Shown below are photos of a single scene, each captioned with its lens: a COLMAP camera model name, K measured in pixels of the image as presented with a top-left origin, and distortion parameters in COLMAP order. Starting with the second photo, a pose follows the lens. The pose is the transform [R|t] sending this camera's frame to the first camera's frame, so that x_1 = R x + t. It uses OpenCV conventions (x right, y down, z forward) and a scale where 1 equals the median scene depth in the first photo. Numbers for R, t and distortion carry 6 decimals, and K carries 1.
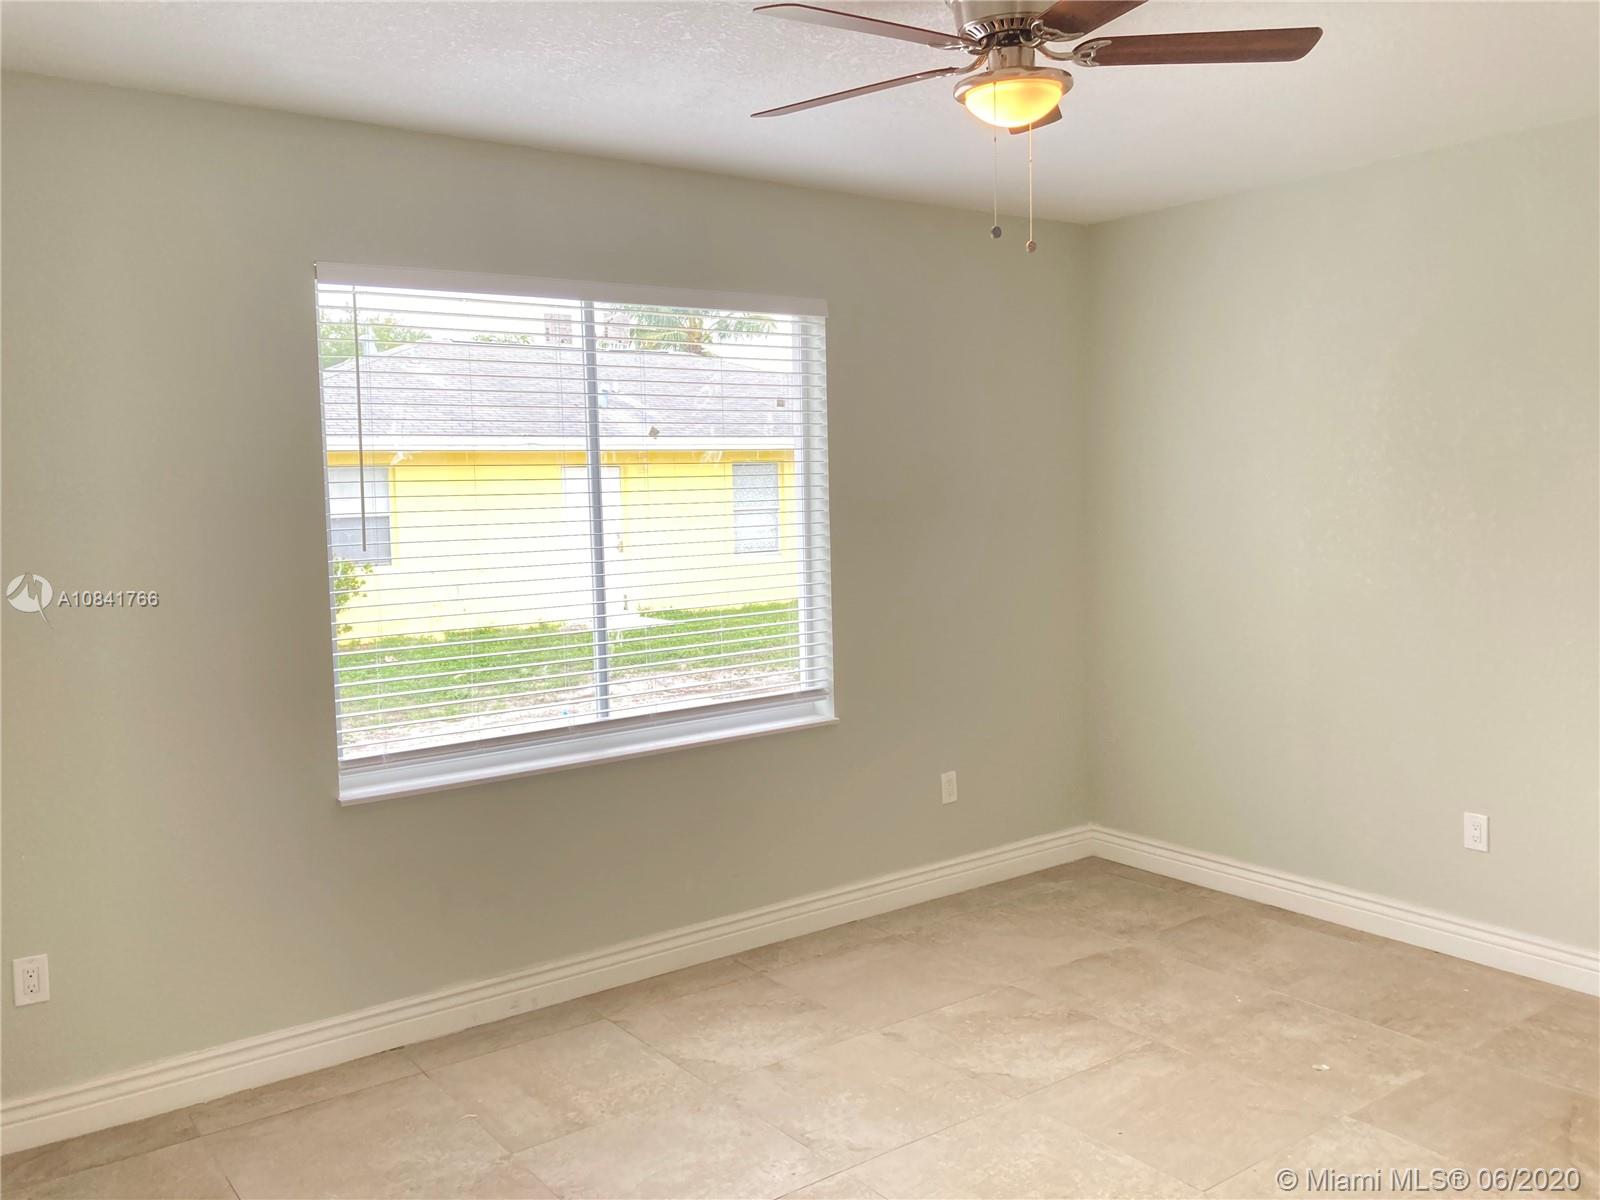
lens RADIAL K [[1315.4, 0, 800.4], [0, 1315.4, 599.5], [0, 0, 1]] dist [0.026487, -0.030545]
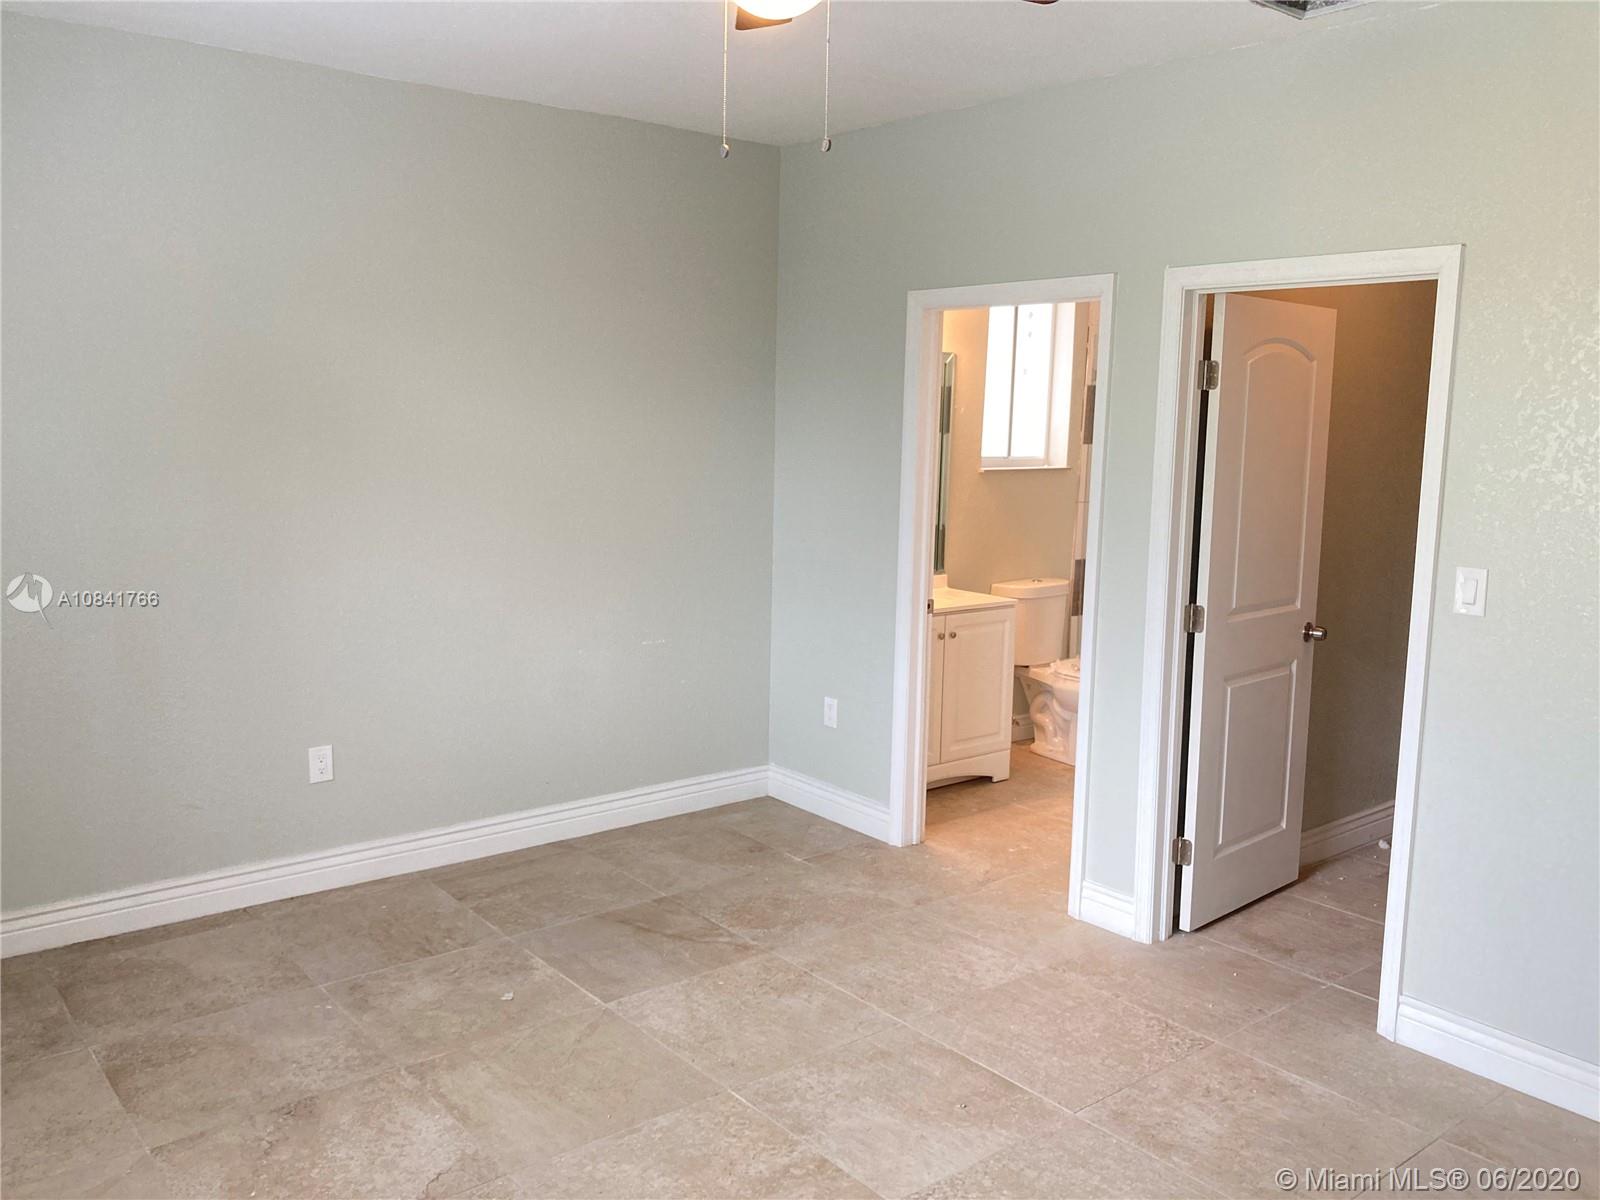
lens RADIAL K [[1315.4, 0, 800.6], [0, 1315.4, 599.7], [0, 0, 1]] dist [0.026487, -0.030545]
pose [[-0.036571, -0.122987, 0.991734, -0.537176], [0.069246, 0.989701, 0.125288, -0.054634], [-0.996929, 0.073255, -0.027678, 0.720743]]
